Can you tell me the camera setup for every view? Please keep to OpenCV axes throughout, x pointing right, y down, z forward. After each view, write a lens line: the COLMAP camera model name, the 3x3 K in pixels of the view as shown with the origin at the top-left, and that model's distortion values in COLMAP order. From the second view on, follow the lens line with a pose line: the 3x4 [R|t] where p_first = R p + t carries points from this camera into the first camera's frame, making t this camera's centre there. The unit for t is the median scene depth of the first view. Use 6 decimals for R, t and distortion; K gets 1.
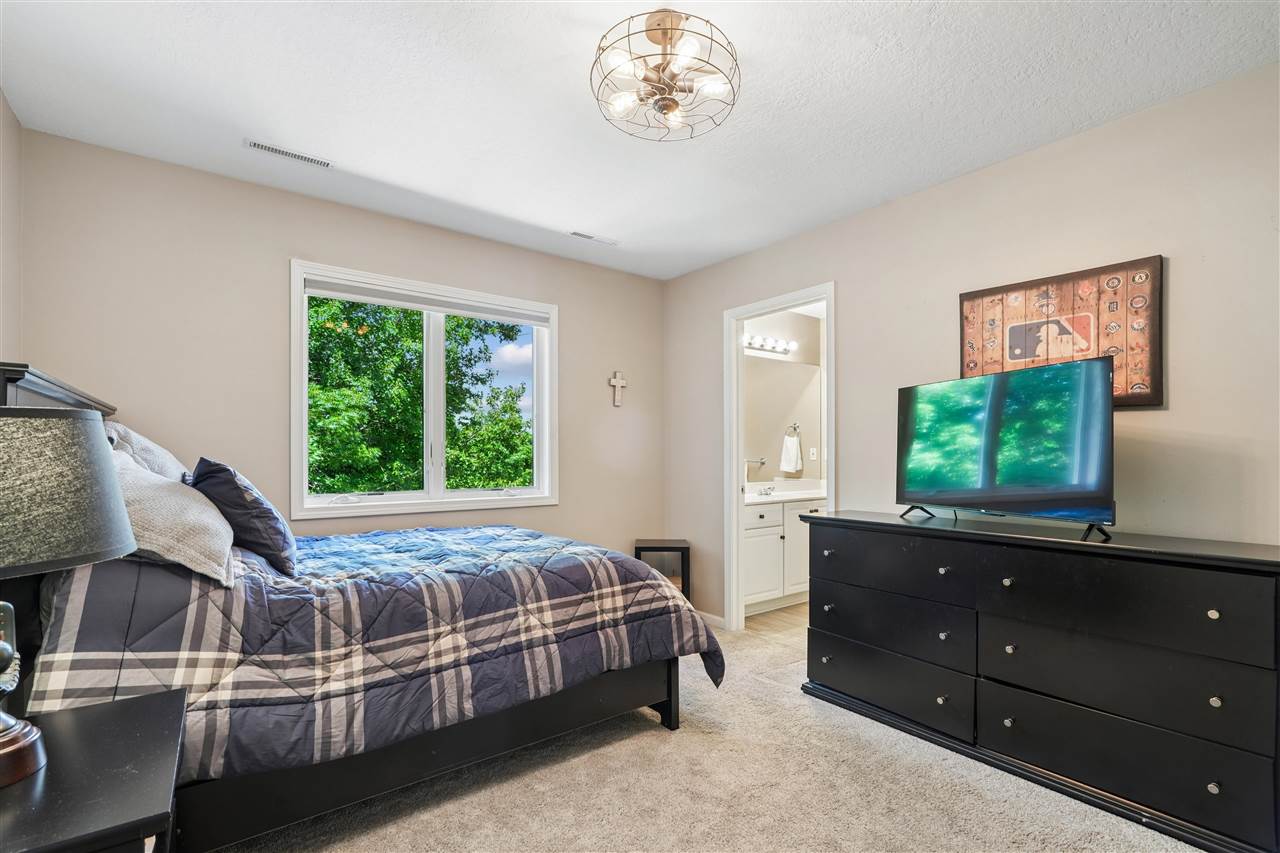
lens RADIAL K [[581.3, 0, 638.4], [0, 581.3, 438.3], [0, 0, 1]] dist [-0.002434, 0.002246]
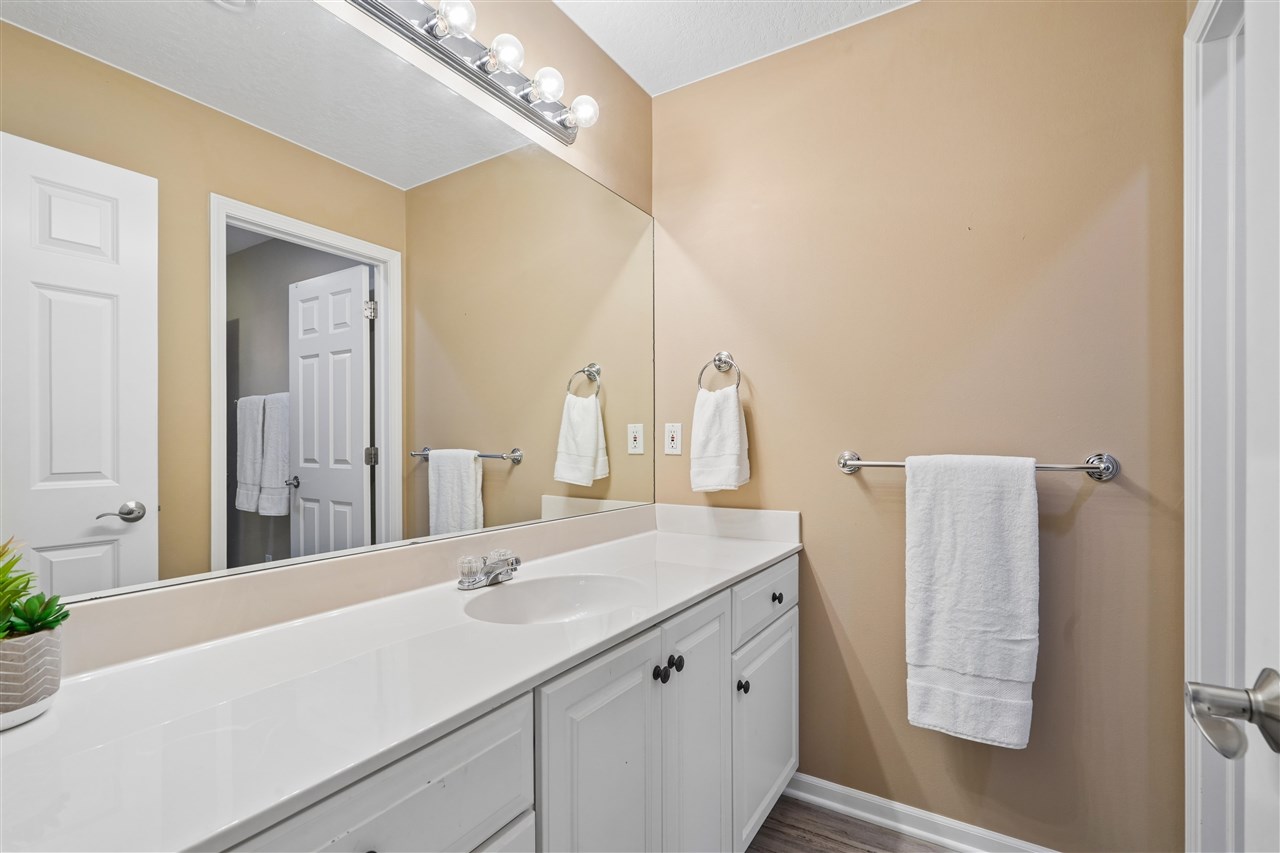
lens RADIAL K [[581.3, 0, 643.2], [0, 581.3, 434.9], [0, 0, 1]] dist [-0.002434, 0.002246]
pose [[0.936640, -0.004784, 0.350260, 0.164892], [-0.000011, 0.999906, 0.013685, 0.019120], [-0.350292, -0.012822, 0.936553, 0.619041]]
